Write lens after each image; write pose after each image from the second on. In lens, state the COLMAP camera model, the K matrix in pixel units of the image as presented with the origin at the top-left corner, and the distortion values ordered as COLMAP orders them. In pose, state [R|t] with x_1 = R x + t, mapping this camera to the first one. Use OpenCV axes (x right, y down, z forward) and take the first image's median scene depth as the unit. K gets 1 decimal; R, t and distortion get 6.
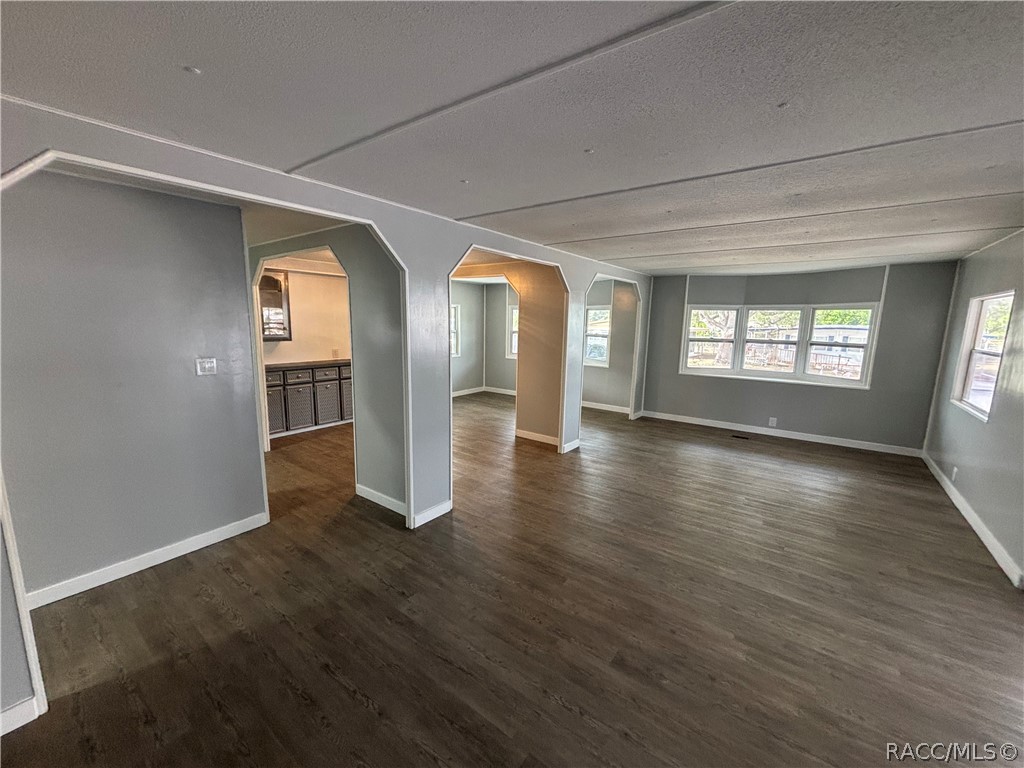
lens RADIAL K [[411.6, 0, 514.8], [0, 411.6, 382.4], [0, 0, 1]] dist [0.003063, 0.000274]
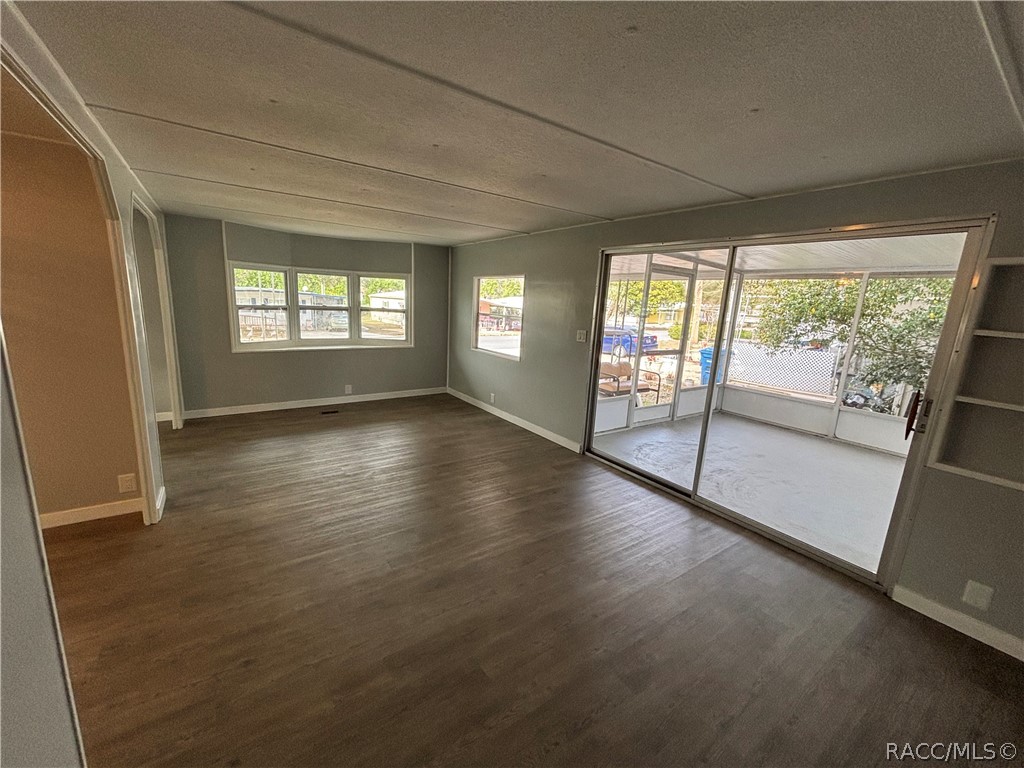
lens RADIAL K [[411.6, 0, 509.7], [0, 411.6, 379.2], [0, 0, 1]] dist [0.003063, 0.000274]
pose [[0.313154, -0.180488, 0.932394, -0.173016], [0.101974, 0.982489, 0.155937, -0.042912], [-0.944212, 0.046248, 0.326075, 0.294188]]
